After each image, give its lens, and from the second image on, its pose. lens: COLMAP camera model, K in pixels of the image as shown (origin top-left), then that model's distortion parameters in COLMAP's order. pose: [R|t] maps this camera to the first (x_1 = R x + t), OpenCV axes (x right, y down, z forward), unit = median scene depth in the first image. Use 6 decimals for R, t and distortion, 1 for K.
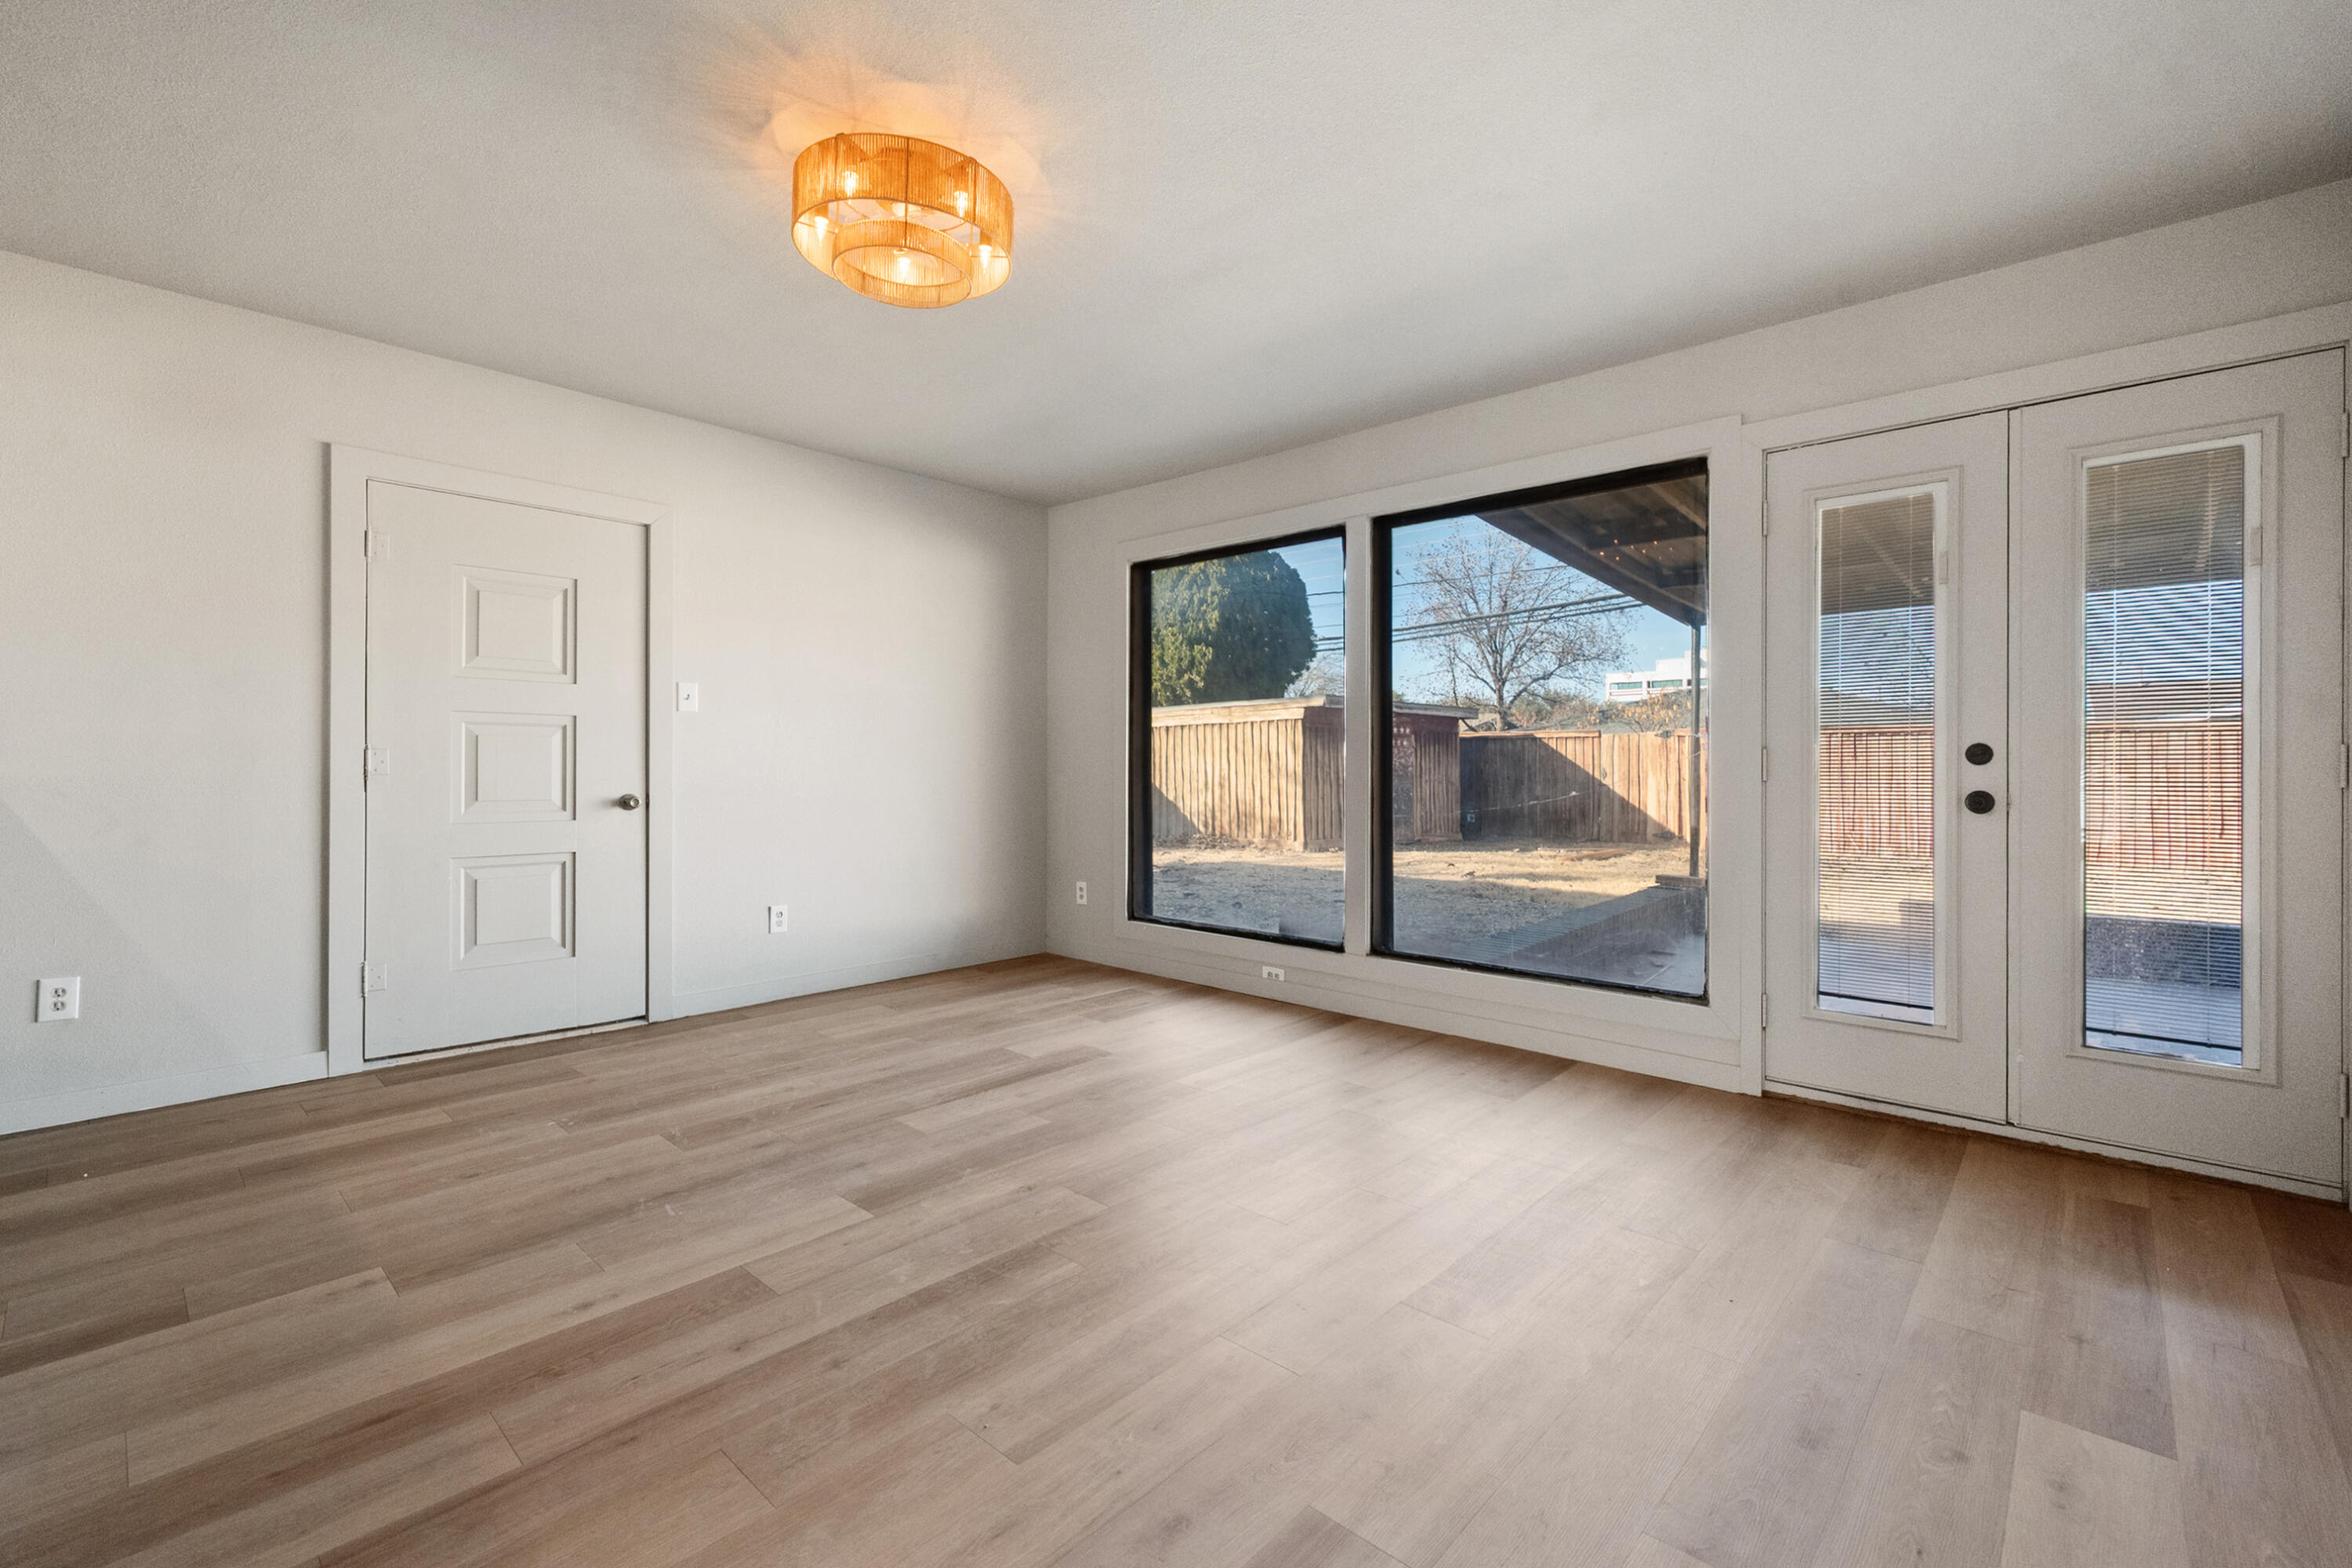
lens RADIAL K [[1006.9, 0, 1180.5], [0, 1006.9, 767.4], [0, 0, 1]] dist [-0.002409, -0.000409]
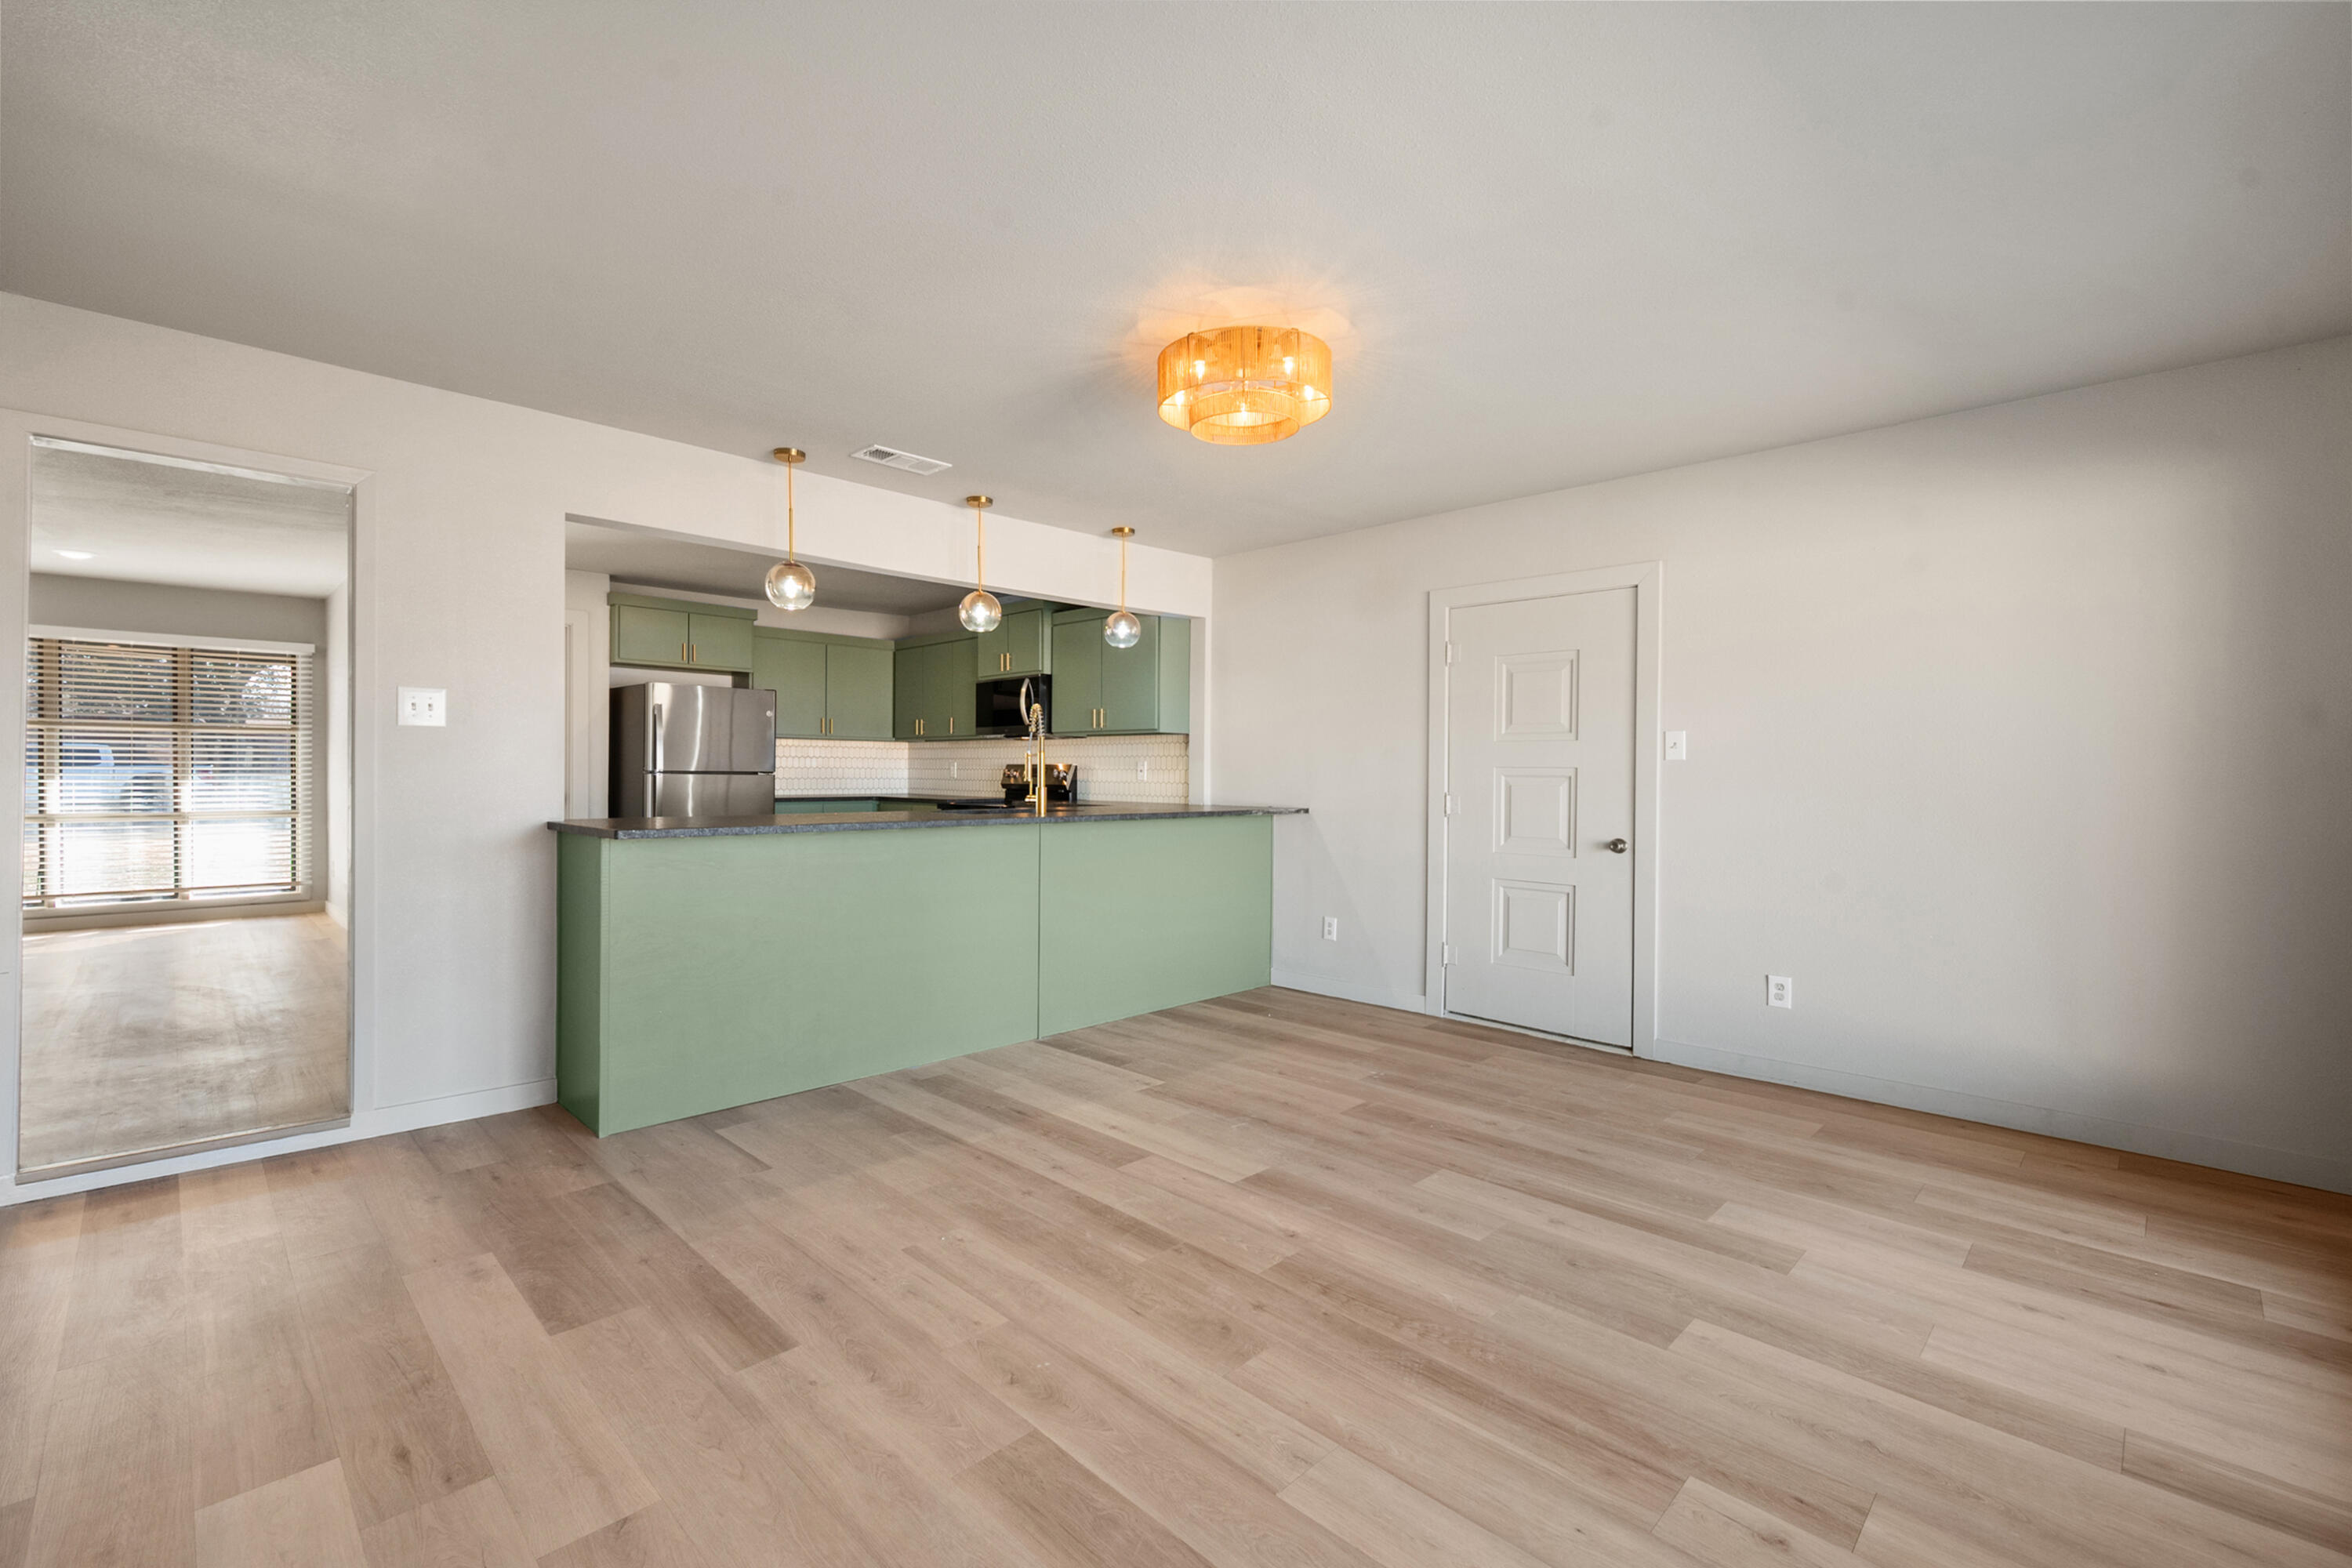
lens RADIAL K [[1011.2, 0, 1171.1], [0, 1011.2, 772.6], [0, 0, 1]] dist [0.000064, 0.000340]
pose [[-0.043942, -0.002780, -0.999030, 0.779769], [-0.006367, 0.999977, -0.002503, -0.053264], [0.999014, 0.006250, -0.043958, 0.783684]]
